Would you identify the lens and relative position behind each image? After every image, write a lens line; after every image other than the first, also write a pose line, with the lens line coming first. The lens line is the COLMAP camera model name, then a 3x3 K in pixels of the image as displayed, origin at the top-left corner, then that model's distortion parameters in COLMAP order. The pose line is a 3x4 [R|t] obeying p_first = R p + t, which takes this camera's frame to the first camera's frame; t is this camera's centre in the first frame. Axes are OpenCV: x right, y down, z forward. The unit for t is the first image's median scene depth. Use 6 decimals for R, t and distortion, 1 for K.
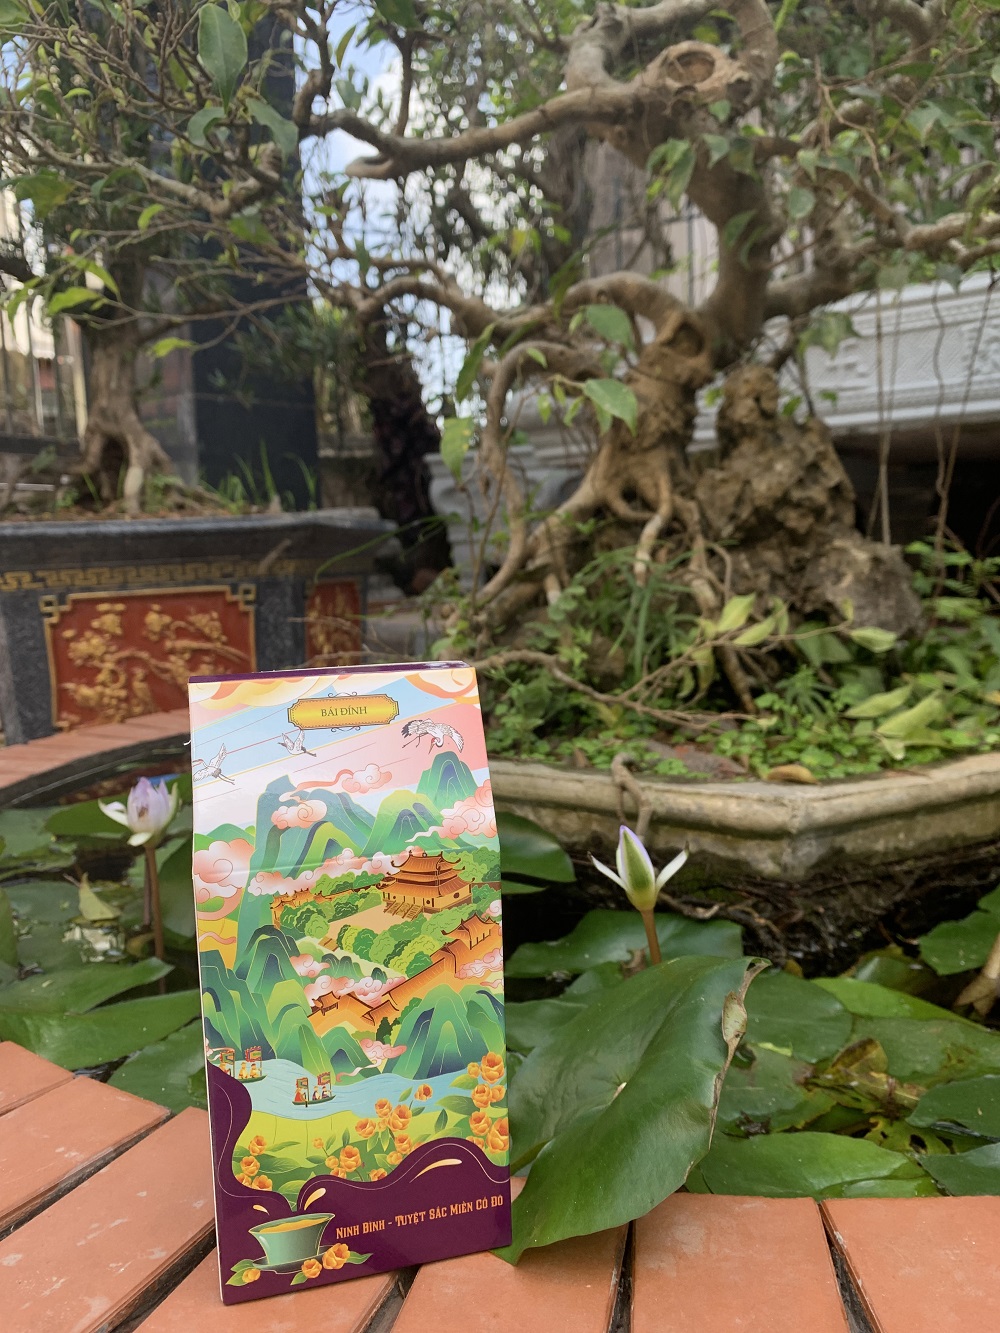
lens RADIAL K [[990.7, 0, 506.4], [0, 990.7, 674.5], [0, 0, 1]] dist [0.000549, -0.003091]
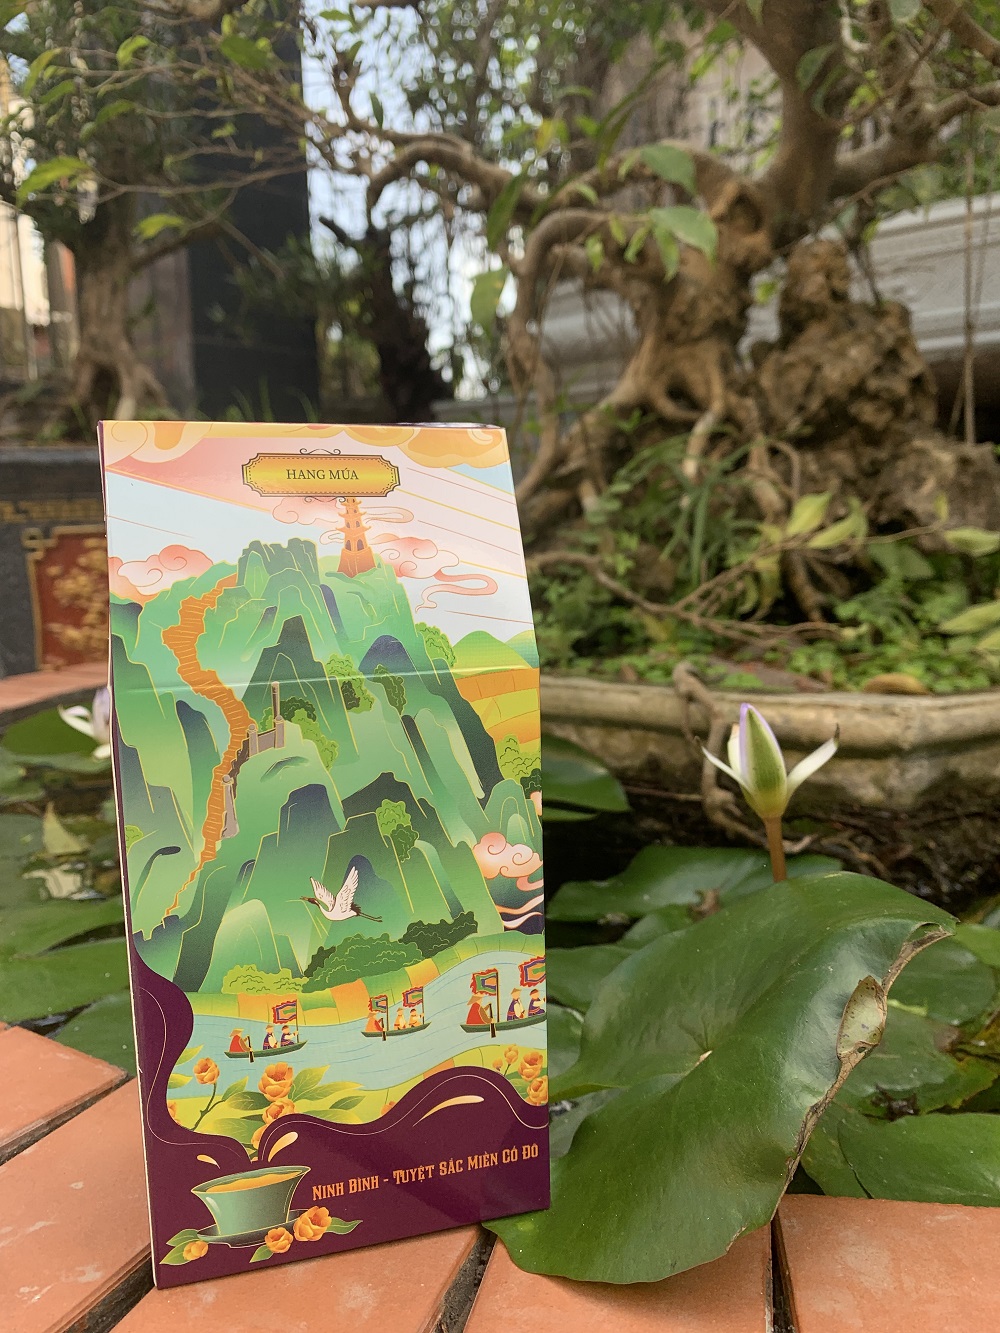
lens RADIAL K [[1012.3, 0, 500.0], [0, 1012.3, 666.5], [0, 0, 1]] dist [-0.011447, 0.002606]
pose [[0.999889, 0.010008, -0.011049, -0.023612], [-0.009769, 0.999721, 0.021495, 0.053344], [0.011261, -0.021385, 0.999708, 0.115188]]
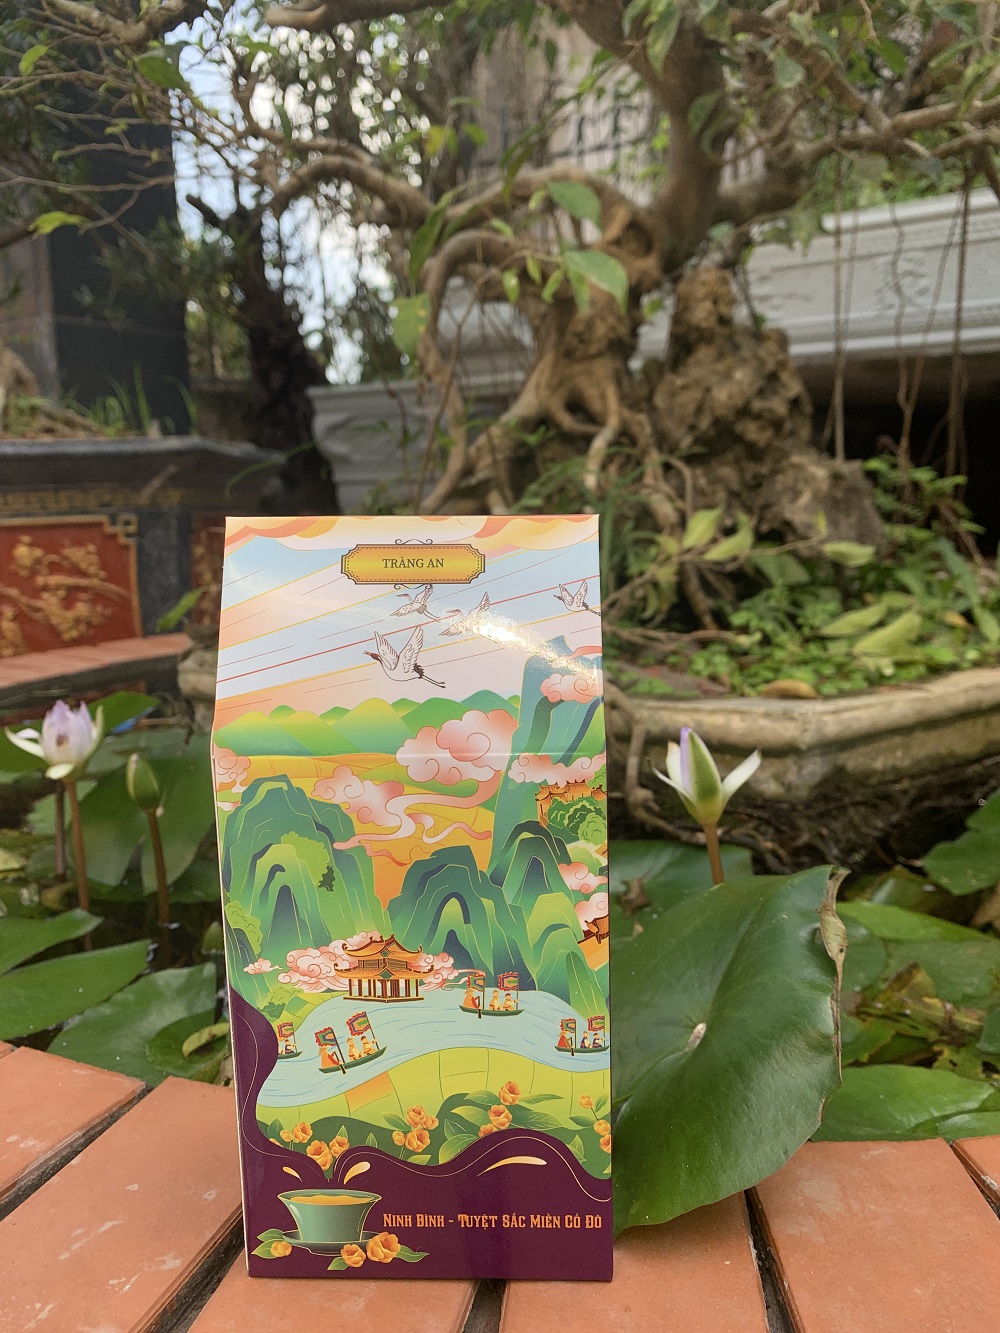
lens RADIAL K [[1003.3, 0, 505.4], [0, 1003.3, 668.9], [0, 0, 1]] dist [-0.003989, -0.002254]
pose [[0.992698, -0.007861, 0.120370, -0.066666], [0.002859, 0.999127, 0.041673, 0.031312], [-0.120593, -0.041024, 0.991854, 0.075247]]
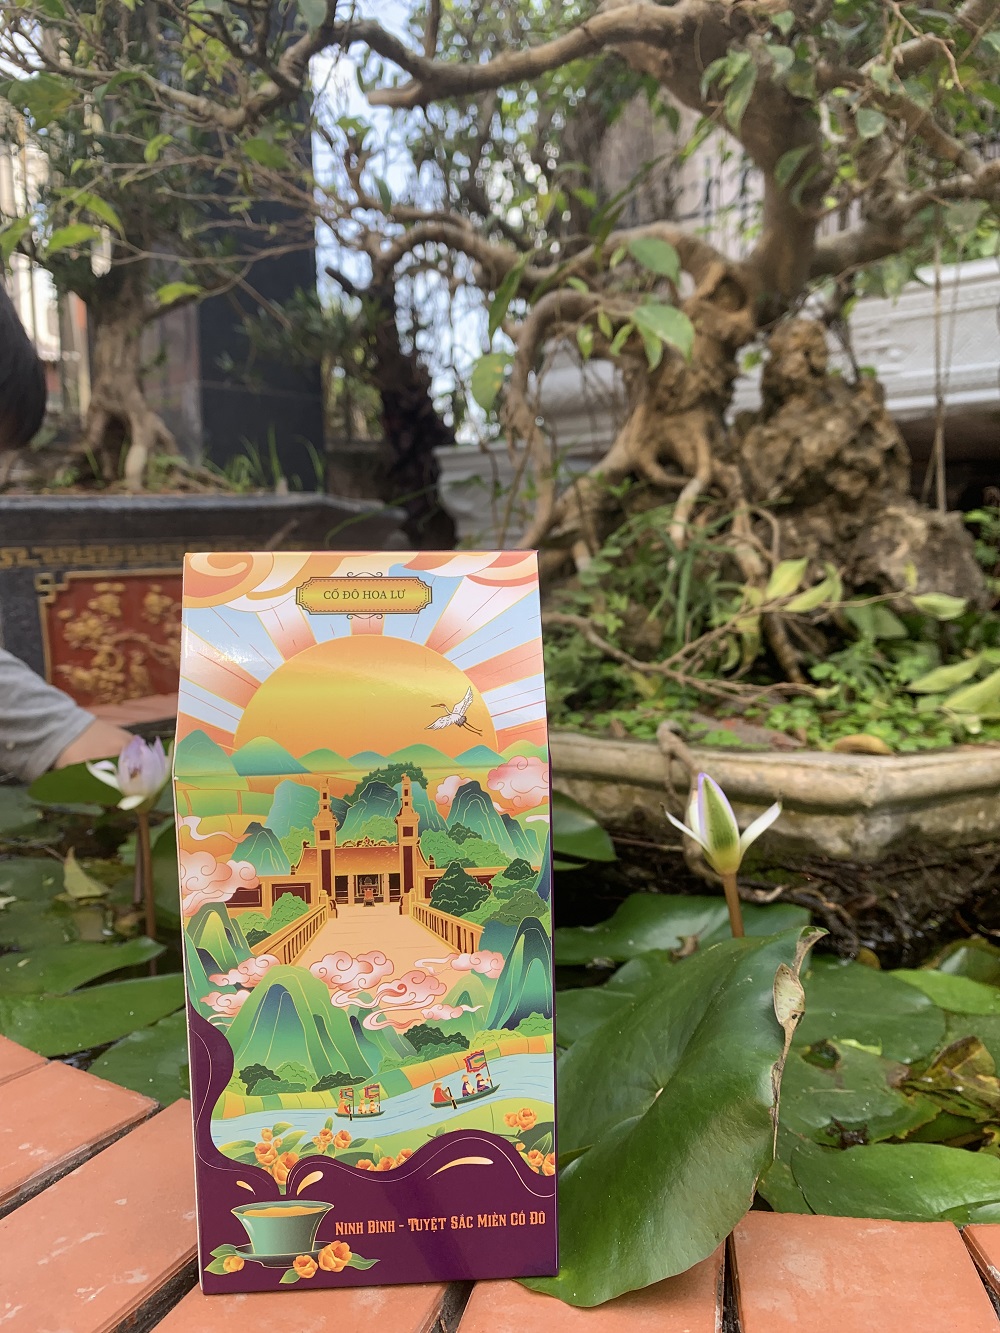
lens RADIAL K [[1003.3, 0, 505.4], [0, 1003.3, 668.9], [0, 0, 1]] dist [-0.003989, -0.002254]
pose [[0.999853, 0.016563, -0.004472, -0.022242], [-0.016616, 0.999791, -0.011952, 0.036647], [0.004273, 0.012025, 0.999919, 0.069542]]
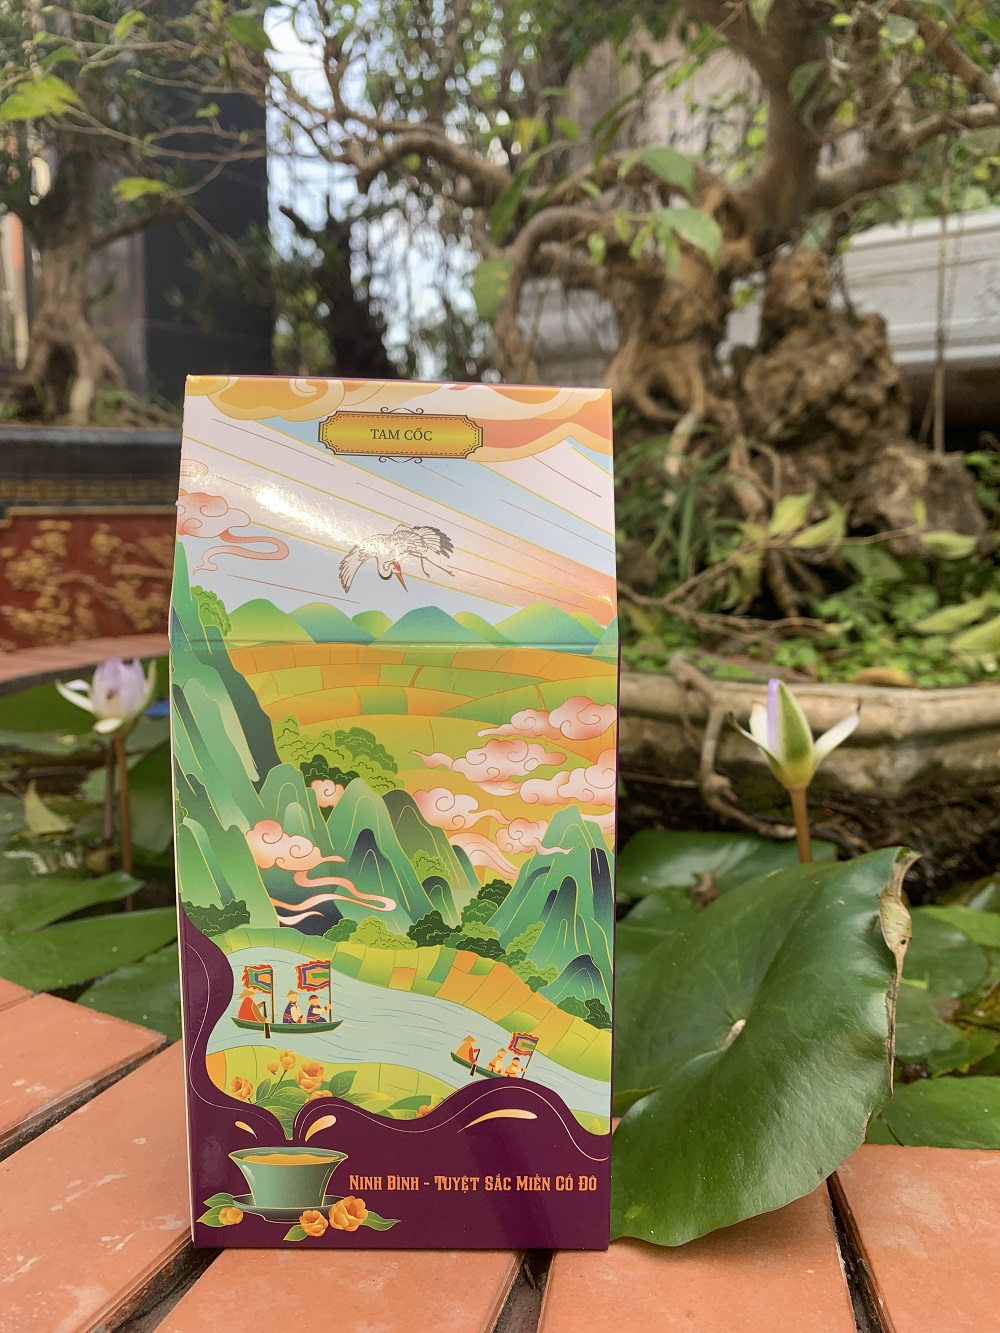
lens RADIAL K [[1012.1, 0, 507.7], [0, 1012.1, 664.3], [0, 0, 1]] dist [-0.011994, 0.003617]
pose [[0.998031, 0.033841, 0.052810, -0.061647], [-0.034827, 0.999234, 0.017870, 0.063843], [-0.052164, -0.019674, 0.998445, 0.107294]]
